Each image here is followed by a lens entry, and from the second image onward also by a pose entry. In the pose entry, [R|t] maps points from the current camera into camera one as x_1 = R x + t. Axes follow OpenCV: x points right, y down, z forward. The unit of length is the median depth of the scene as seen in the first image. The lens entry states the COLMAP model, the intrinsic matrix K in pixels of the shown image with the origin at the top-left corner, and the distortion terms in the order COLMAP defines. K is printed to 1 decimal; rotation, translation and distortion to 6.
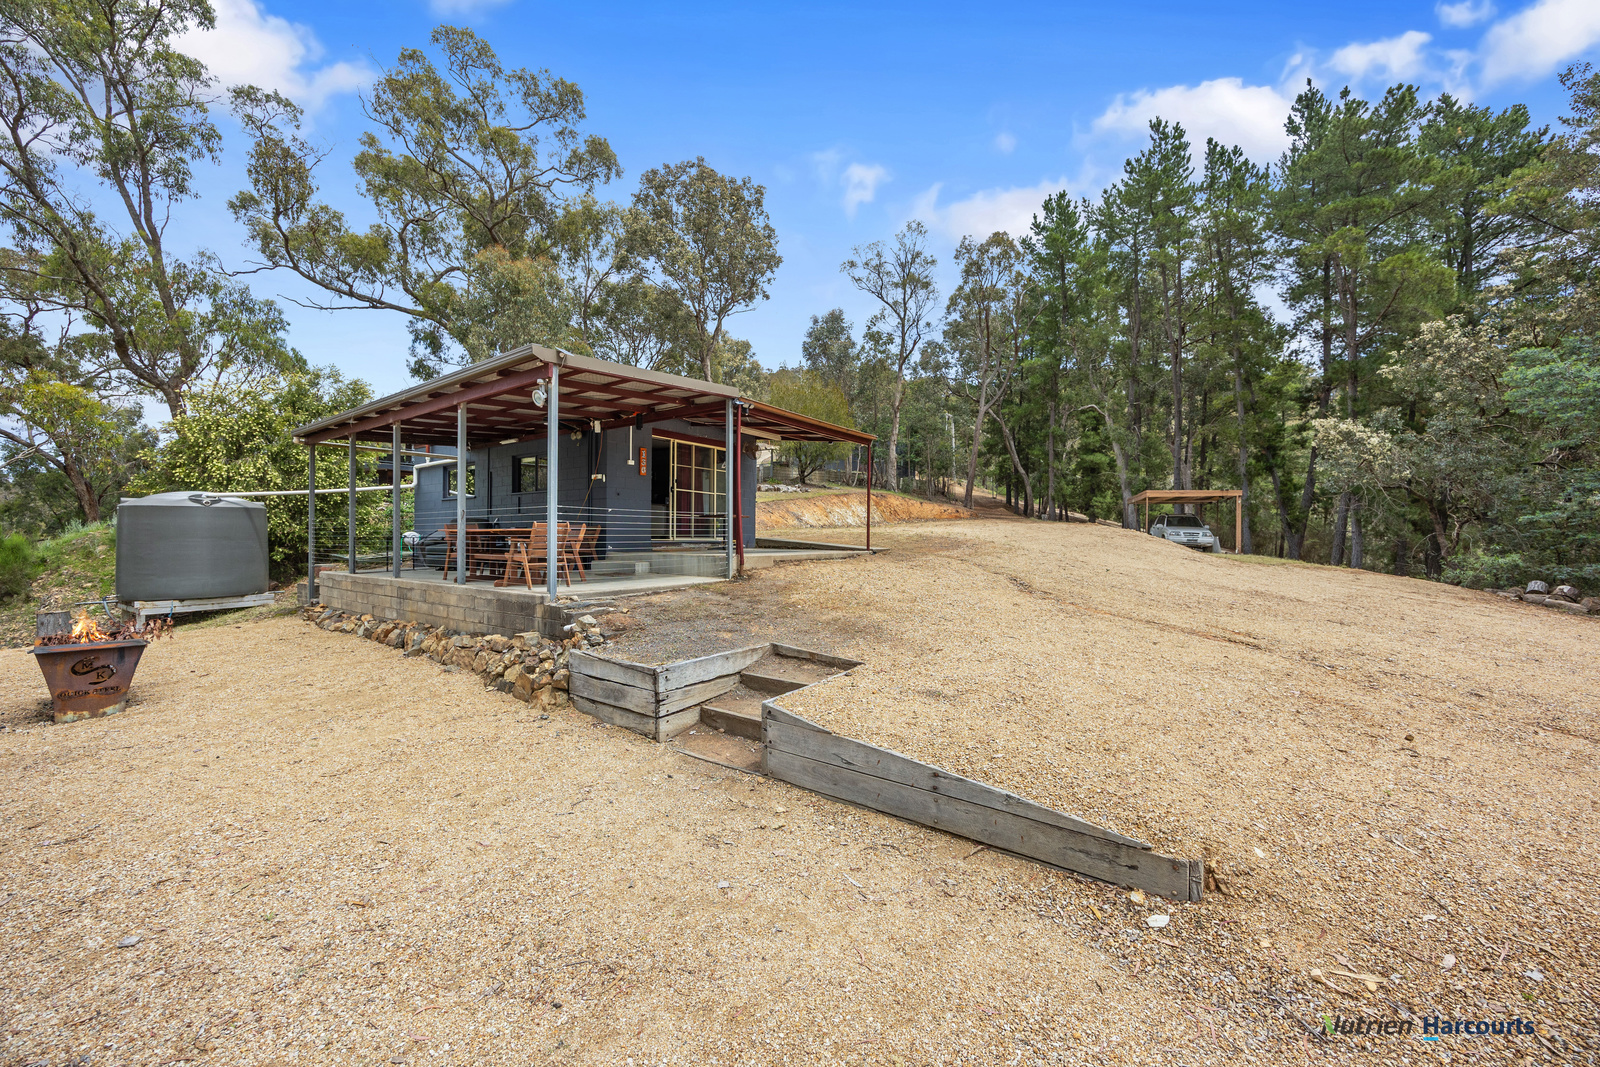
lens RADIAL K [[607.4, 0, 800.0], [0, 607.4, 533.5], [0, 0, 1]] dist [-0.003869, -0.000107]
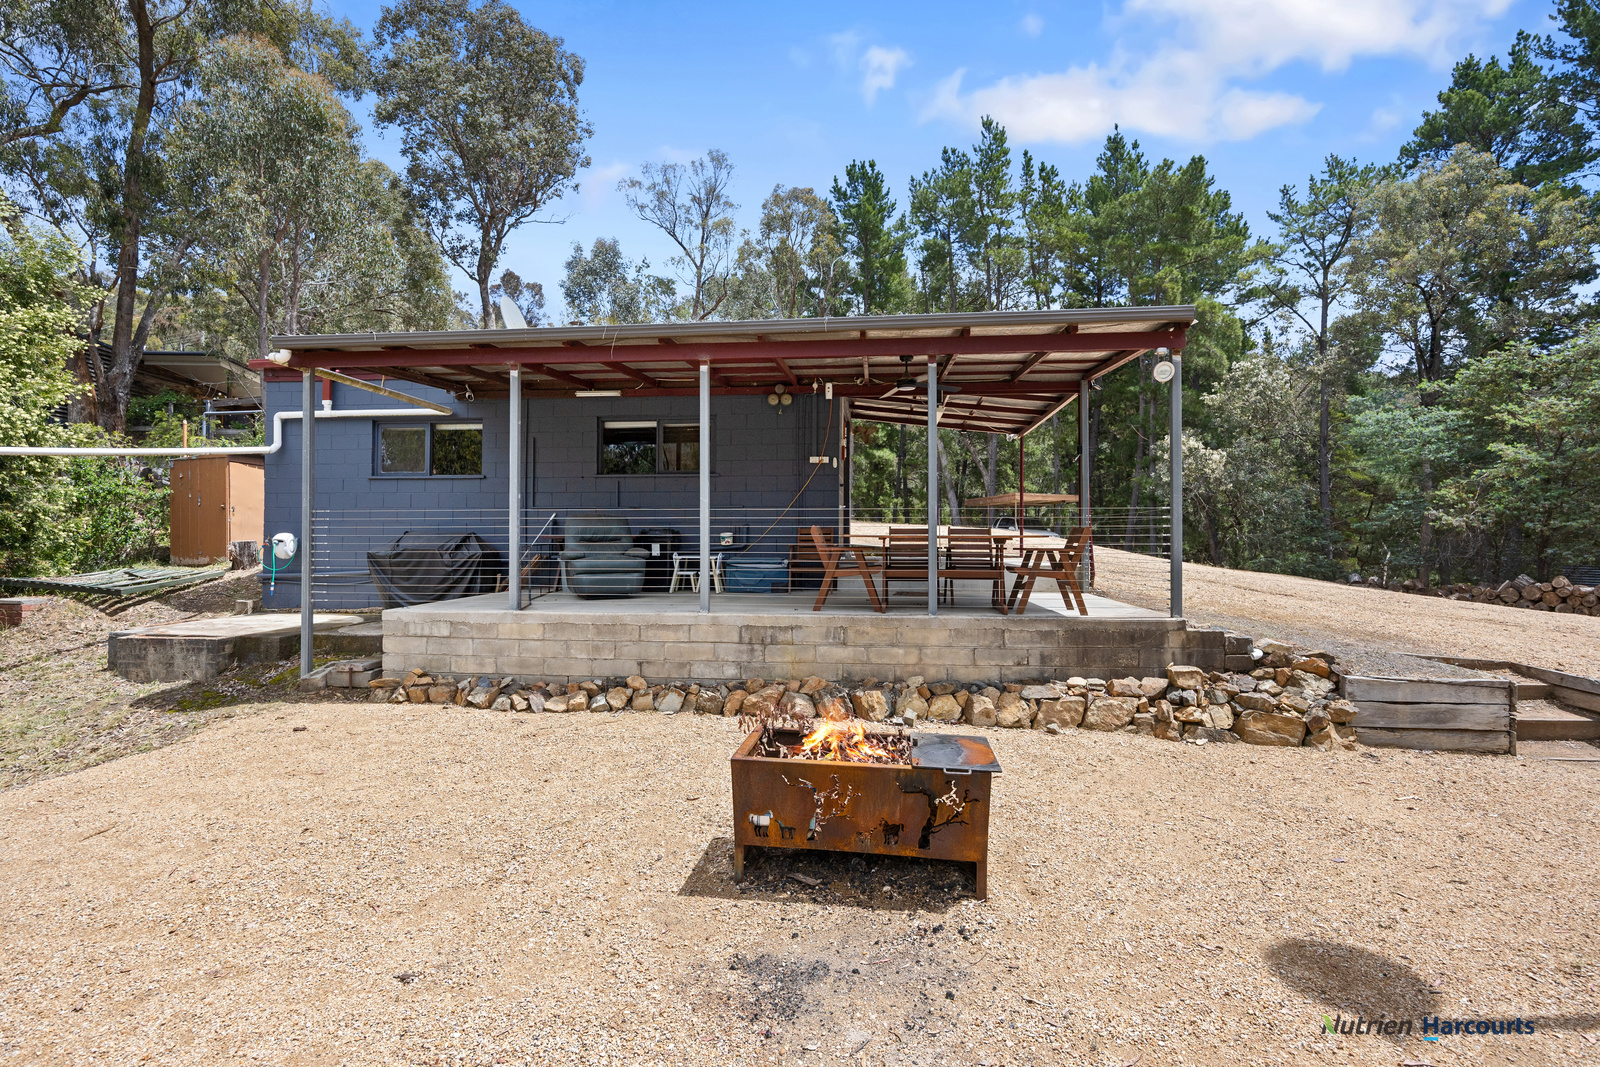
lens RADIAL K [[752.7, 0, 800.0], [0, 752.7, 533.5], [0, 0, 1]] dist [-0.011945, 0.000122]
pose [[0.865252, 0.003072, 0.501328, -0.318731], [-0.005513, 0.999979, 0.003388, -0.003099], [-0.501307, -0.005695, 0.865251, 0.091182]]
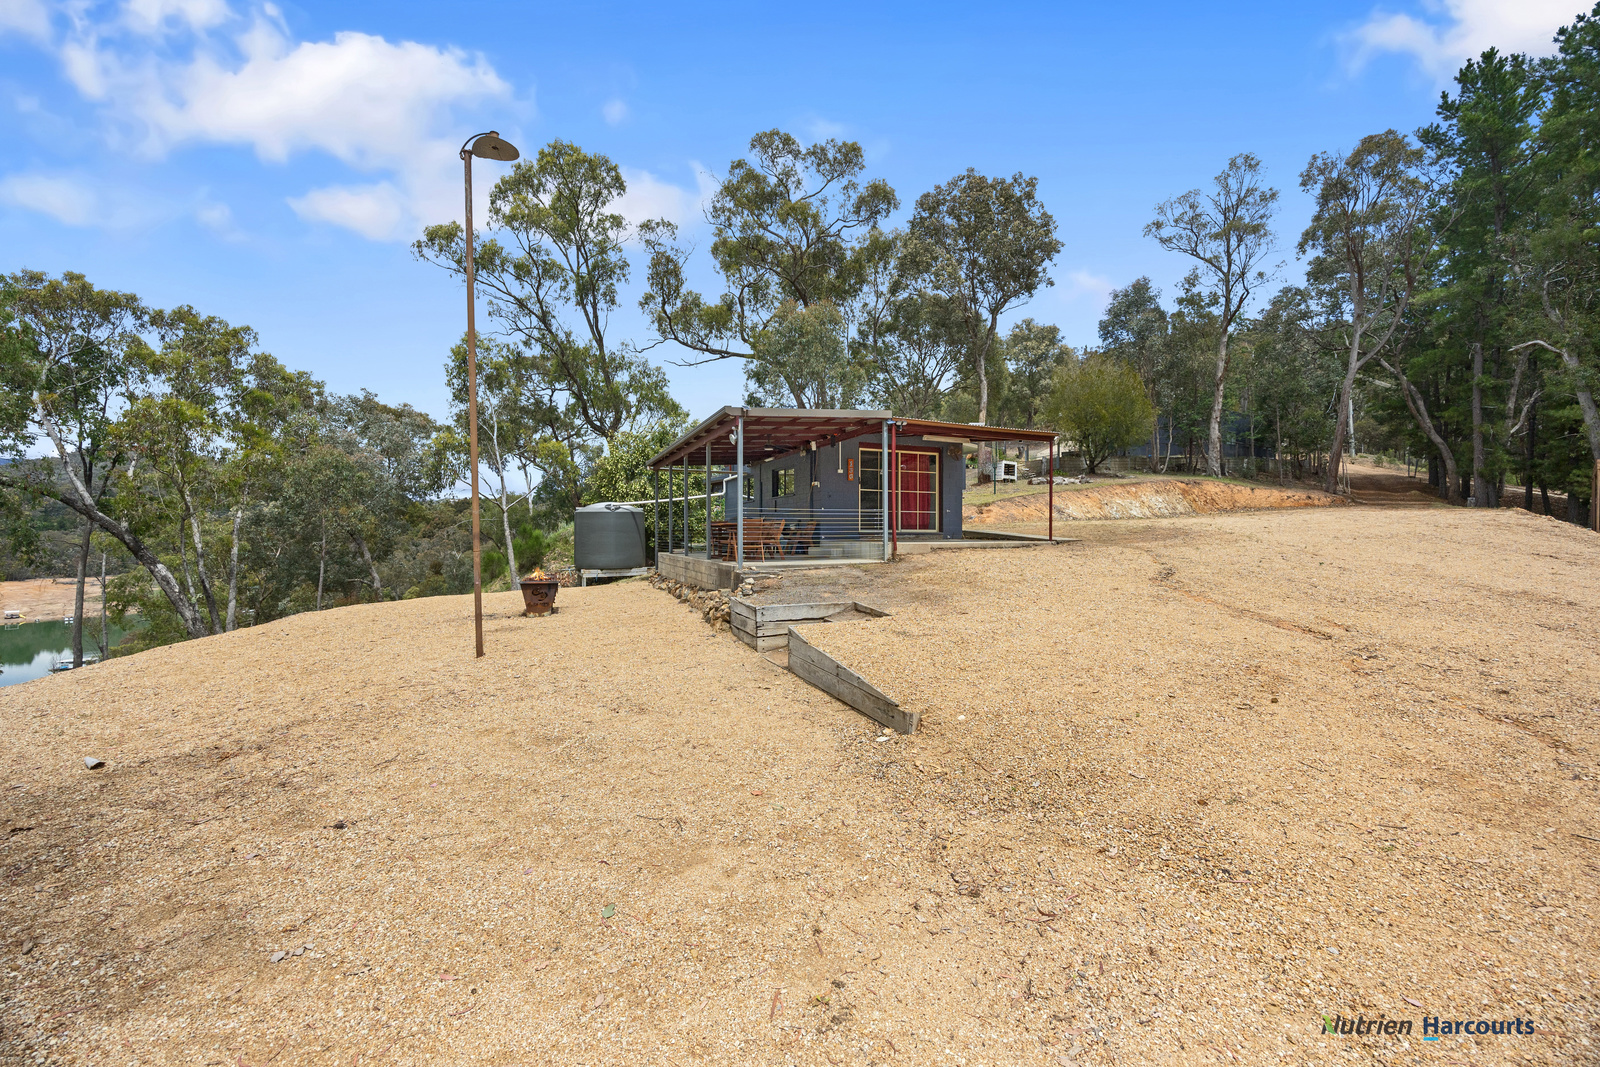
lens RADIAL K [[613.3, 0, 799.0], [0, 613.3, 528.4], [0, 0, 1]] dist [0.000878, 0.000403]
pose [[0.858074, -0.005722, -0.513495, 0.140349], [0.005545, 0.999983, -0.001877, 0.002739], [0.513496, -0.001236, 0.858091, -0.071119]]
